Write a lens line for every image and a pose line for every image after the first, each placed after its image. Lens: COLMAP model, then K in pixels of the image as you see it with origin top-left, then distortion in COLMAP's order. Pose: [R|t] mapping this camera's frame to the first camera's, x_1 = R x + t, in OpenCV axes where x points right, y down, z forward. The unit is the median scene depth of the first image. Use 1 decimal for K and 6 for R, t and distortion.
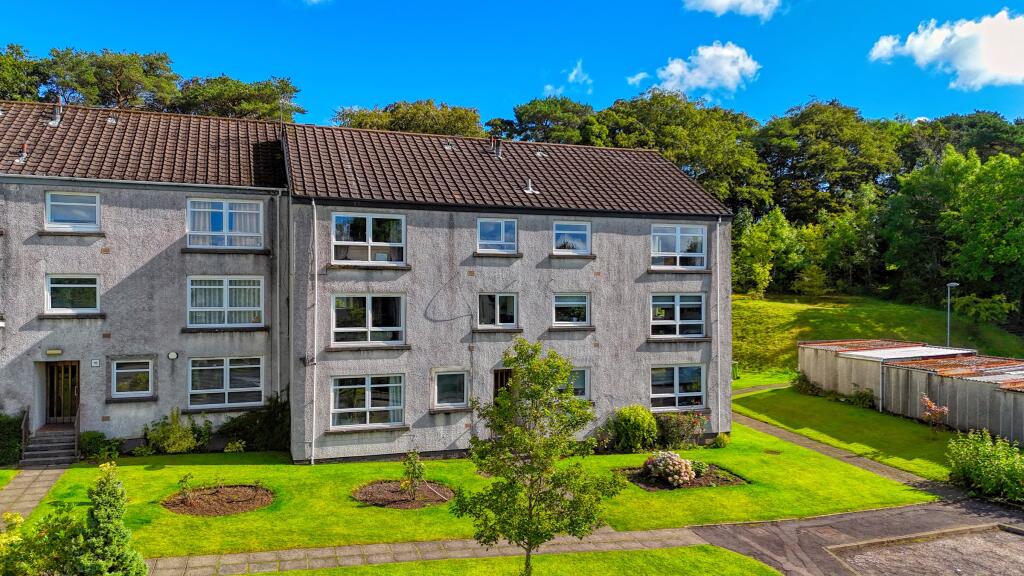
lens RADIAL K [[752.8, 0, 512.0], [0, 752.8, 288.0], [0, 0, 1]] dist [0.064949, -0.054208]
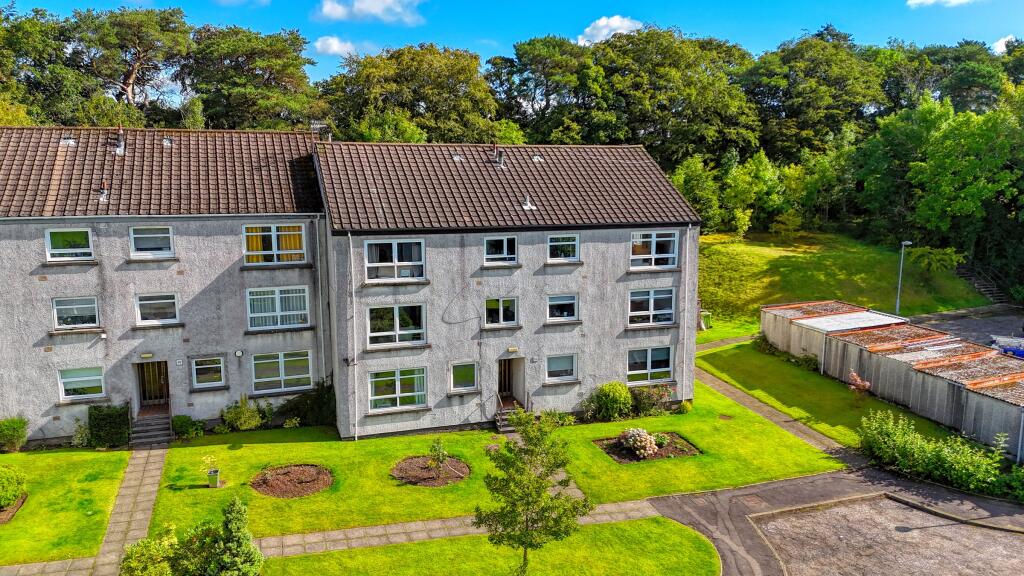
lens RADIAL K [[752.8, 0, 512.0], [0, 752.8, 288.0], [0, 0, 1]] dist [0.064949, -0.054208]
pose [[0.999995, -0.003168, -0.000835, -0.000816], [0.003261, 0.987074, 0.160234, -0.206834], [0.000317, -0.160236, 0.987079, -0.194494]]
